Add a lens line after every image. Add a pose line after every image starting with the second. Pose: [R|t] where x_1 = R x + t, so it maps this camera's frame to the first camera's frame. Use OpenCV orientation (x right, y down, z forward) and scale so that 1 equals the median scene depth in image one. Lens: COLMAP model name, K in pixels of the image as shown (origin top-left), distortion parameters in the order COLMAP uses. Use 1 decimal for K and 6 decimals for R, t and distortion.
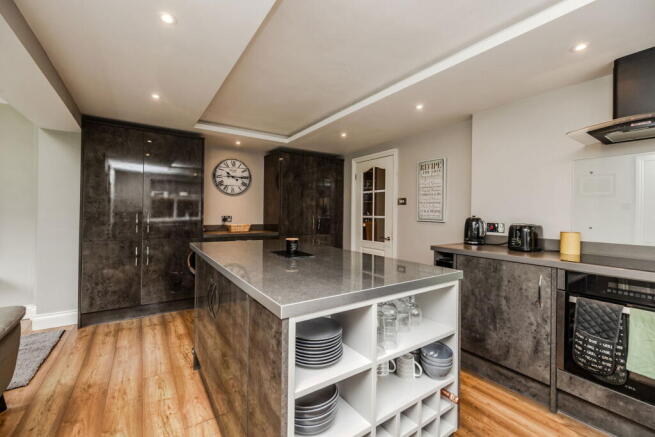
lens RADIAL K [[275.3, 0, 321.5], [0, 275.3, 213.5], [0, 0, 1]] dist [0.004210, -0.000441]
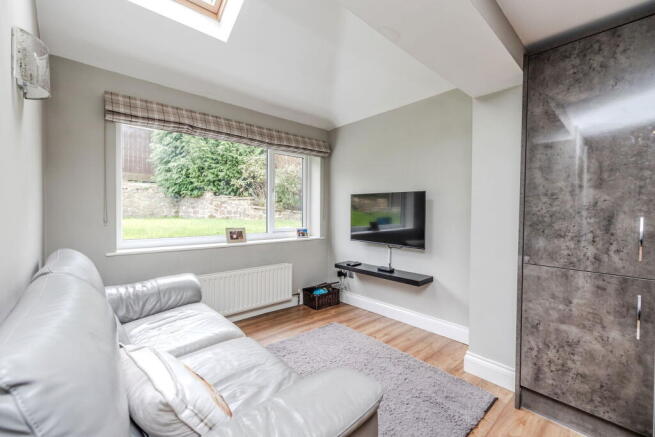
lens RADIAL K [[275.3, 0, 323.9], [0, 275.3, 215.0], [0, 0, 1]] dist [0.004210, -0.000441]
pose [[0.129437, 0.004208, -0.991579, -0.285165], [-0.005569, 0.999978, 0.003516, -0.000751], [0.991572, 0.005066, 0.129457, 0.422629]]
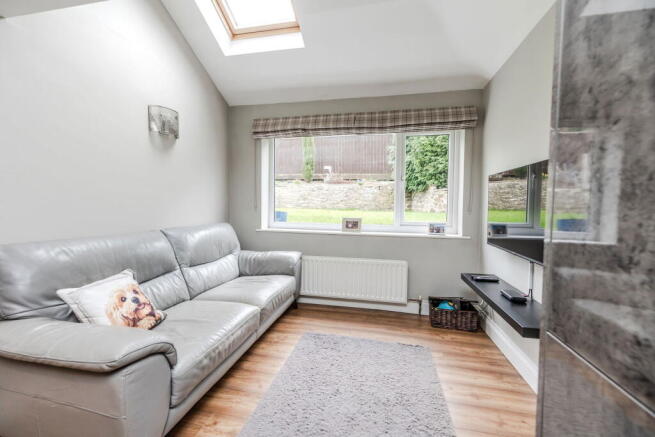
lens RADIAL K [[275.3, 0, 324.1], [0, 275.3, 214.3], [0, 0, 1]] dist [0.004210, -0.000441]
pose [[-0.726086, 0.004661, -0.687588, -0.506987], [-0.019904, 0.999416, 0.027793, 0.011226], [0.687316, 0.033866, -0.725569, 0.858944]]
